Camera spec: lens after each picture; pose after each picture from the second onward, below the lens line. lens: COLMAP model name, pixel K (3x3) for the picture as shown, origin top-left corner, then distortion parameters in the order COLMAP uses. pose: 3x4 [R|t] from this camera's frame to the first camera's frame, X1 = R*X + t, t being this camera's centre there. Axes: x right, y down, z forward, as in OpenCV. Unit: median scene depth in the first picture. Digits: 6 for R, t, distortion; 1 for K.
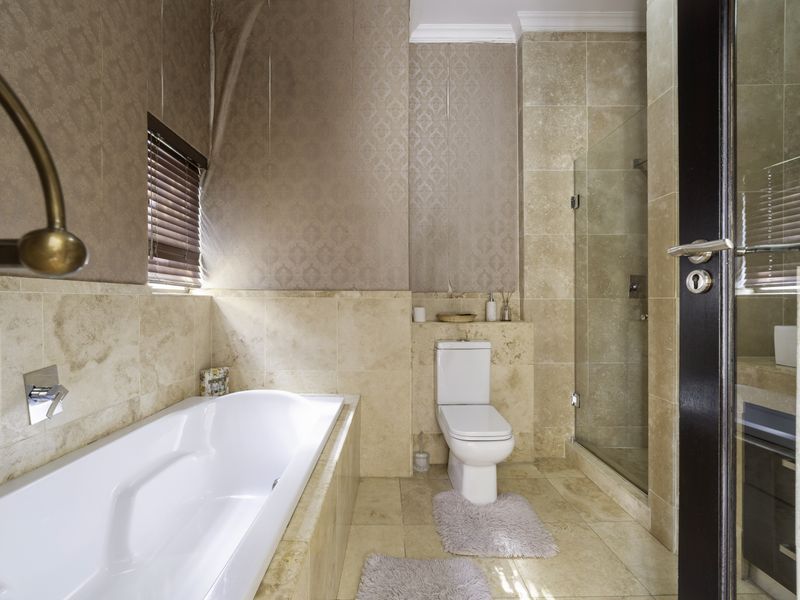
lens RADIAL K [[368.5, 0, 393.9], [0, 368.5, 304.8], [0, 0, 1]] dist [-0.001315, -0.000387]
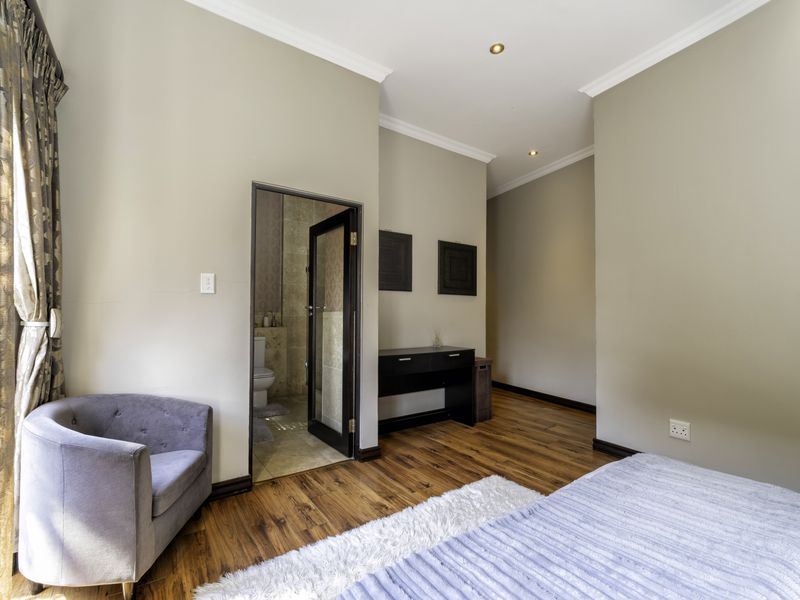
lens RADIAL K [[368.5, 0, 393.9], [0, 368.5, 304.8], [0, 0, 1]] dist [-0.001315, -0.000387]
pose [[0.831050, 0.022885, 0.555726, -0.262782], [-0.004708, 0.999407, -0.034115, -0.008628], [-0.556177, 0.025735, 0.830665, -1.014773]]
